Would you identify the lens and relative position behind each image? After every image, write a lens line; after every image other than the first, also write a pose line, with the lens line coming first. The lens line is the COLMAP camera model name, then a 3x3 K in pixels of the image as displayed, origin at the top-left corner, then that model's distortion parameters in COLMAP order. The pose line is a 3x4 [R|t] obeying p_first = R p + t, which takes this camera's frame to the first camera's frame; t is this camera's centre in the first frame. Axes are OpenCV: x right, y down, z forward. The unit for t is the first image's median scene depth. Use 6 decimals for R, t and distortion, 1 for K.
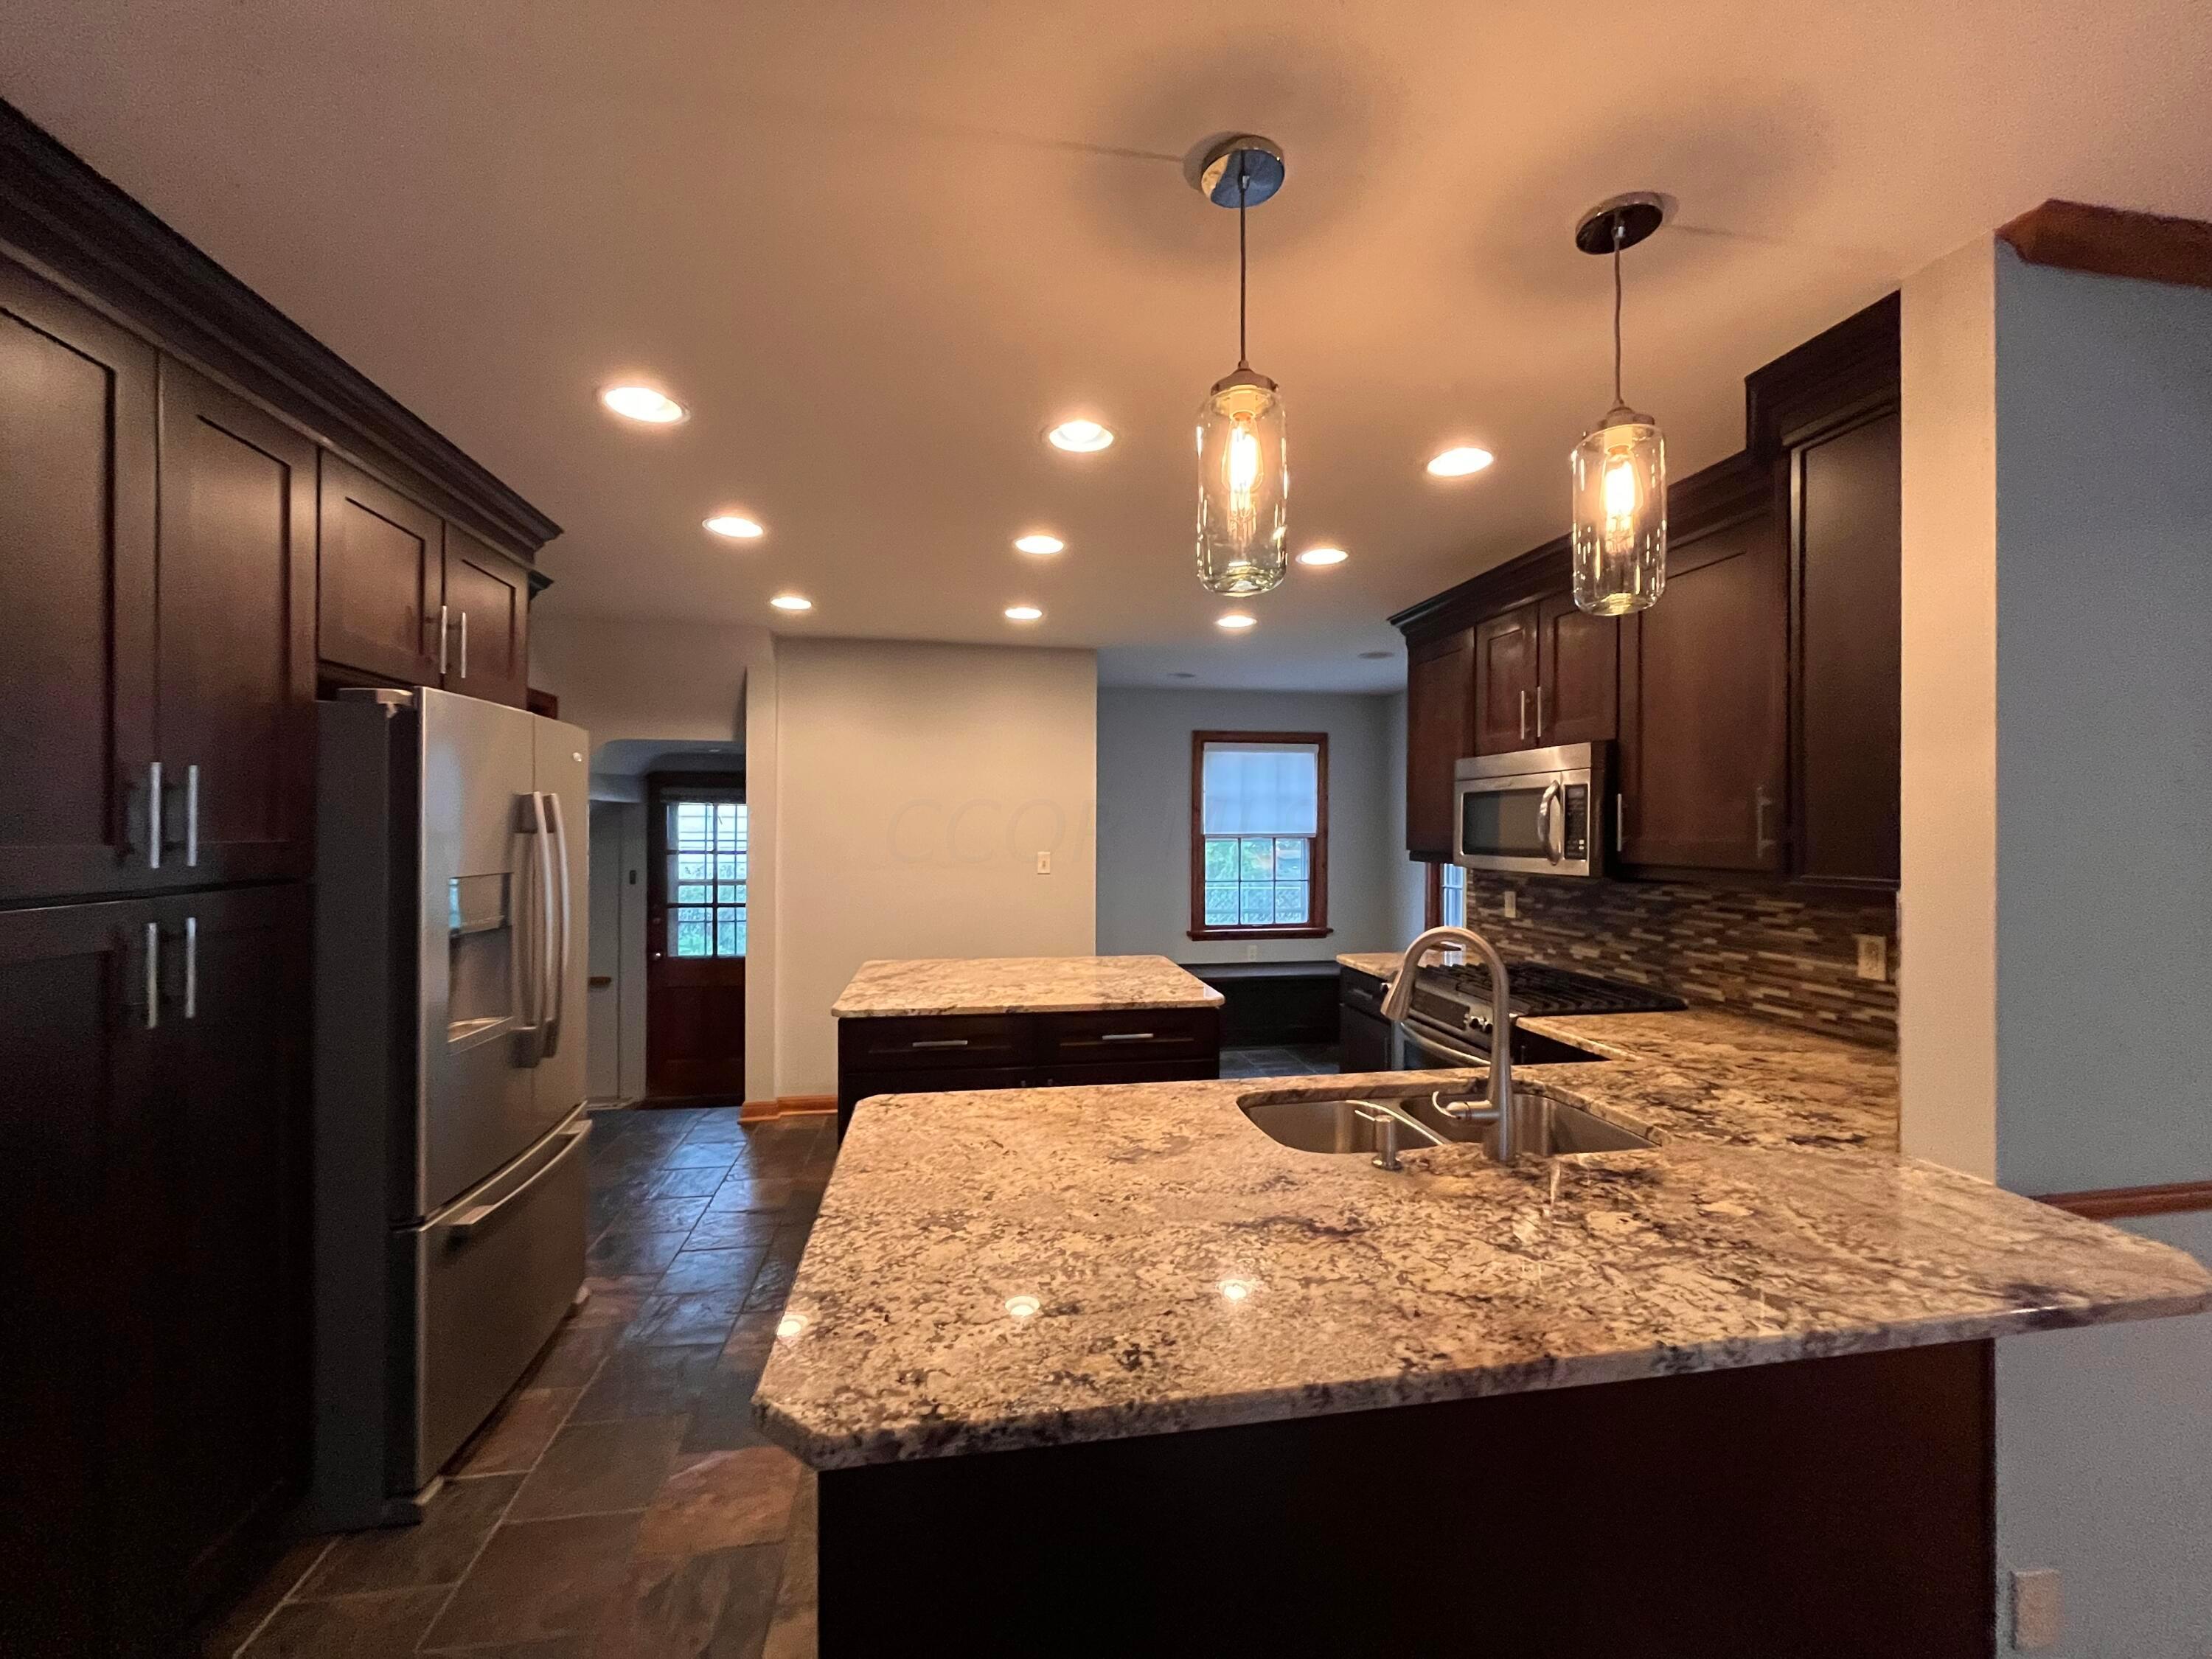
lens RADIAL K [[894.1, 0, 1104.3], [0, 894.1, 828.6], [0, 0, 1]] dist [-0.001507, -0.000345]
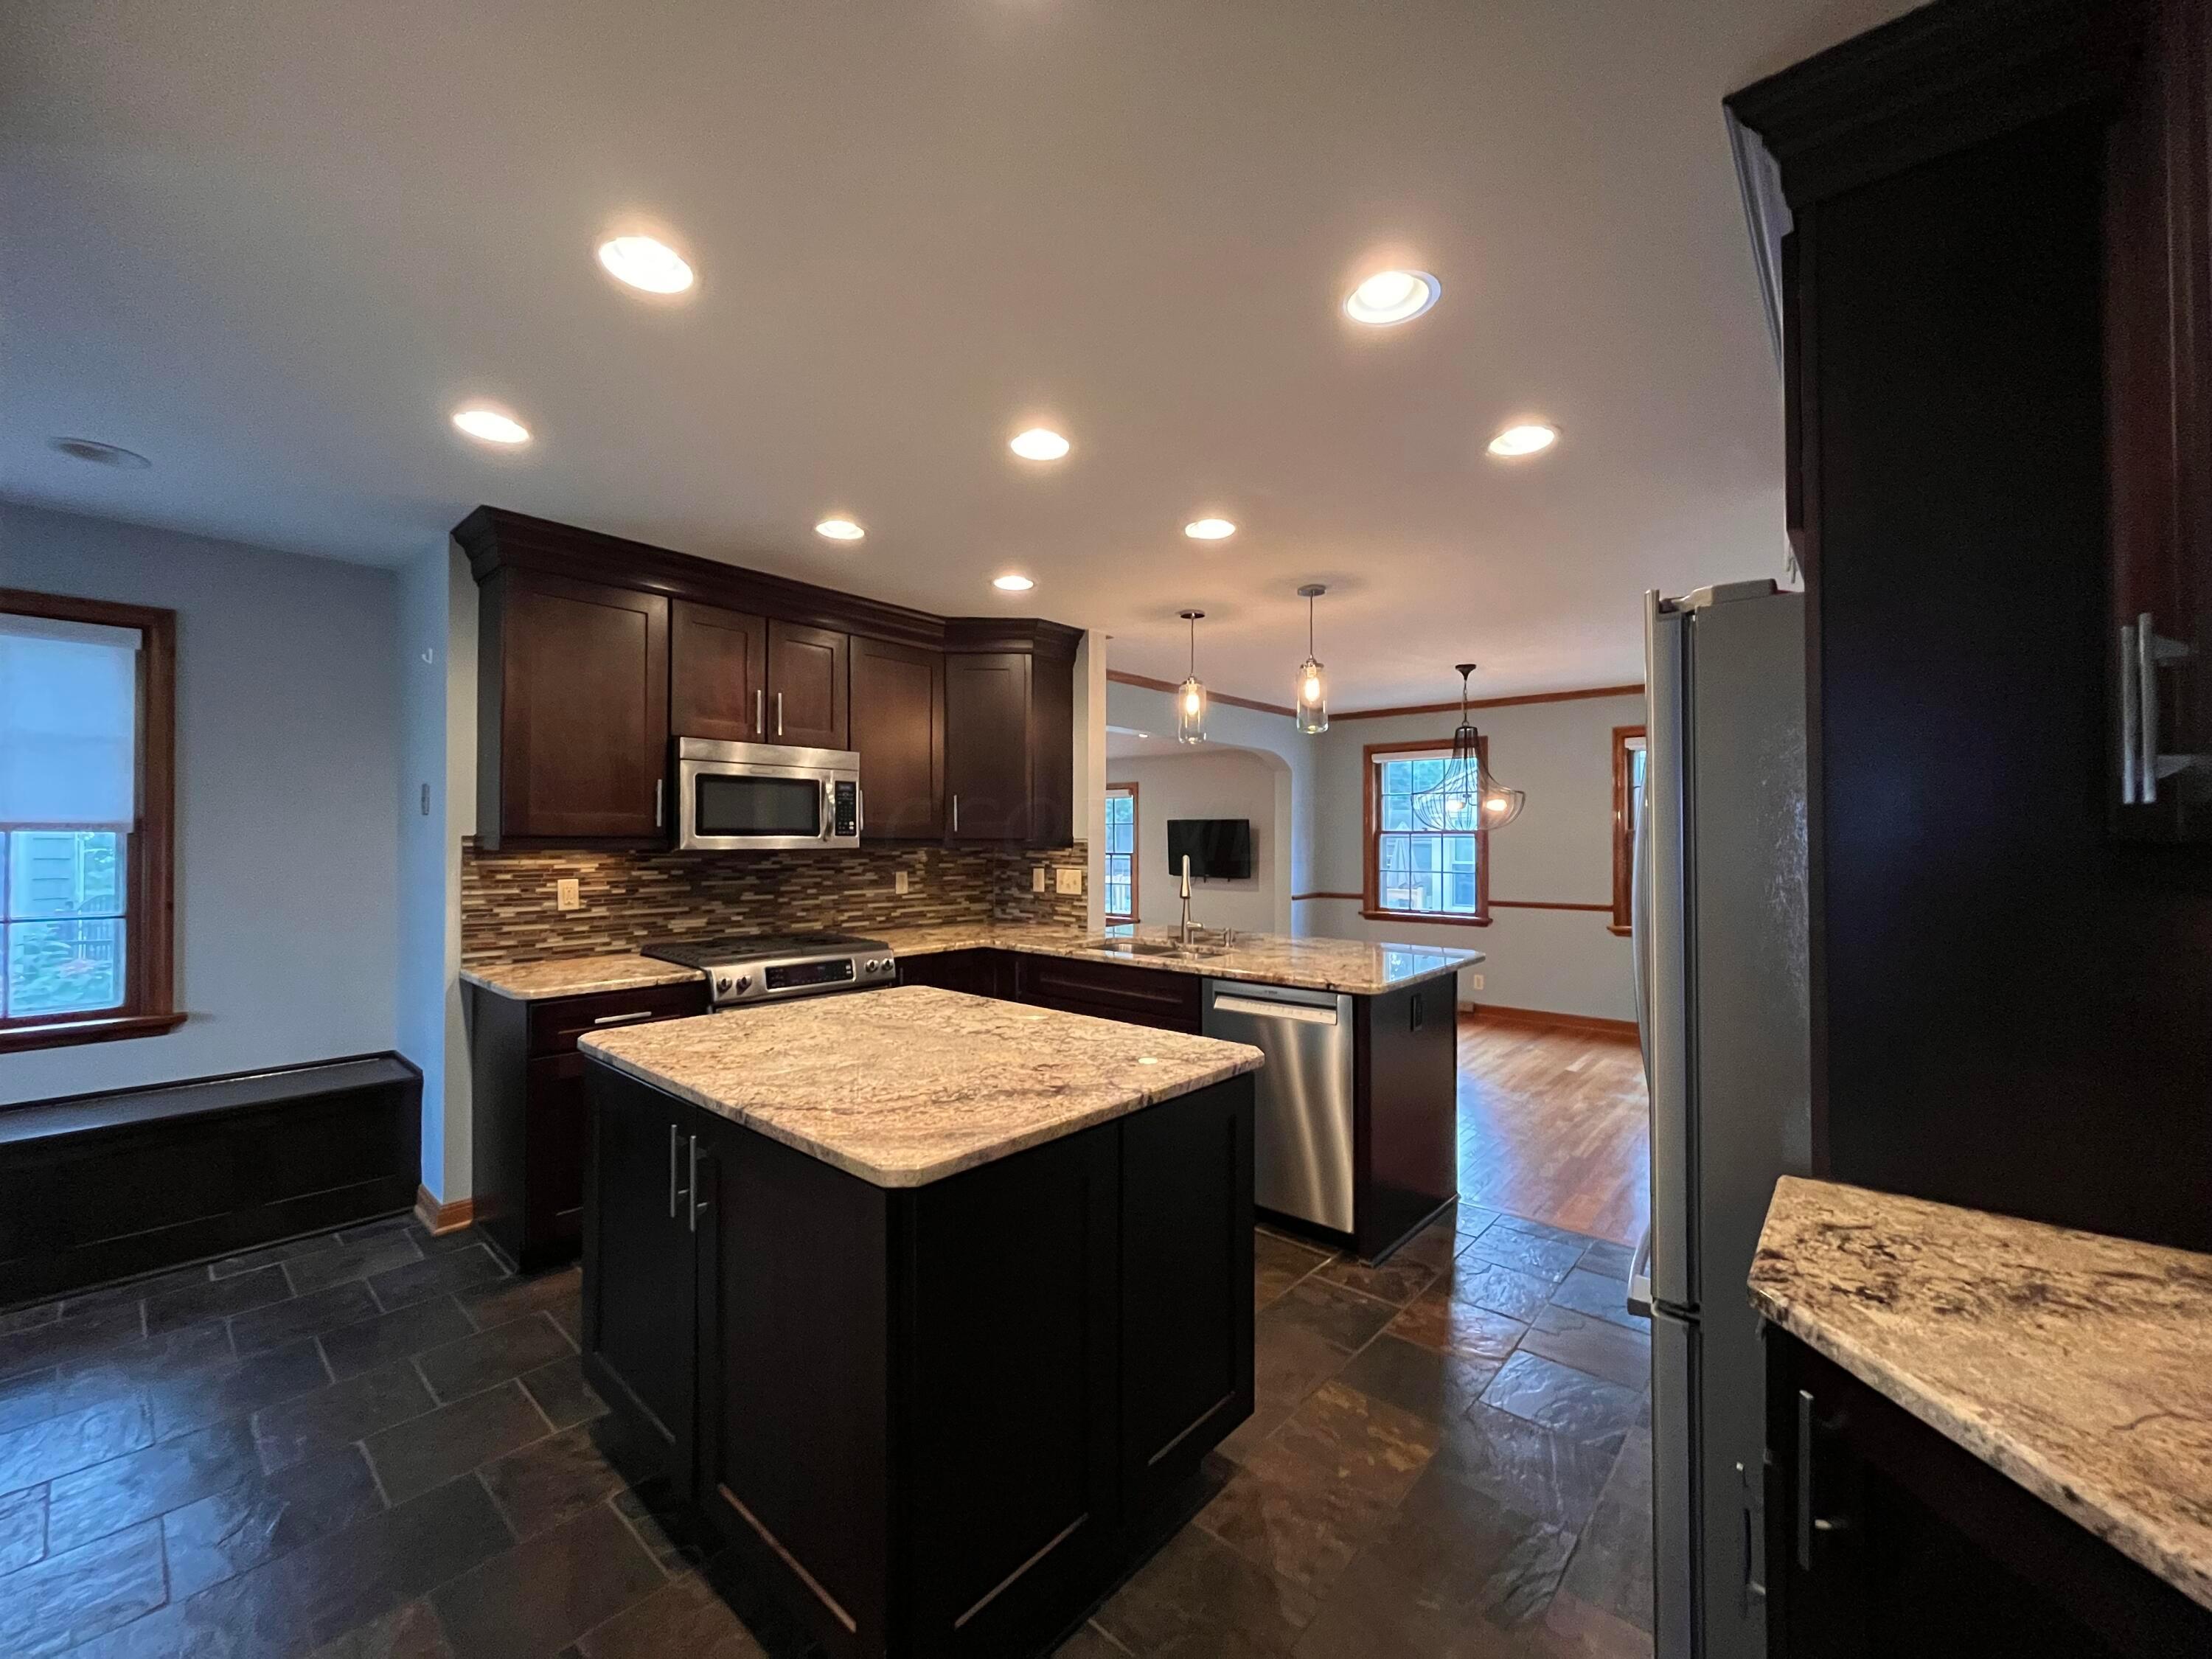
lens RADIAL K [[894.1, 0, 1108.9], [0, 894.1, 825.3], [0, 0, 1]] dist [-0.001507, -0.000345]
pose [[-0.637966, 0.010344, 0.769995, -1.141192], [-0.000123, 0.999908, -0.013534, 0.054544], [-0.770065, -0.008729, -0.637906, 2.303866]]
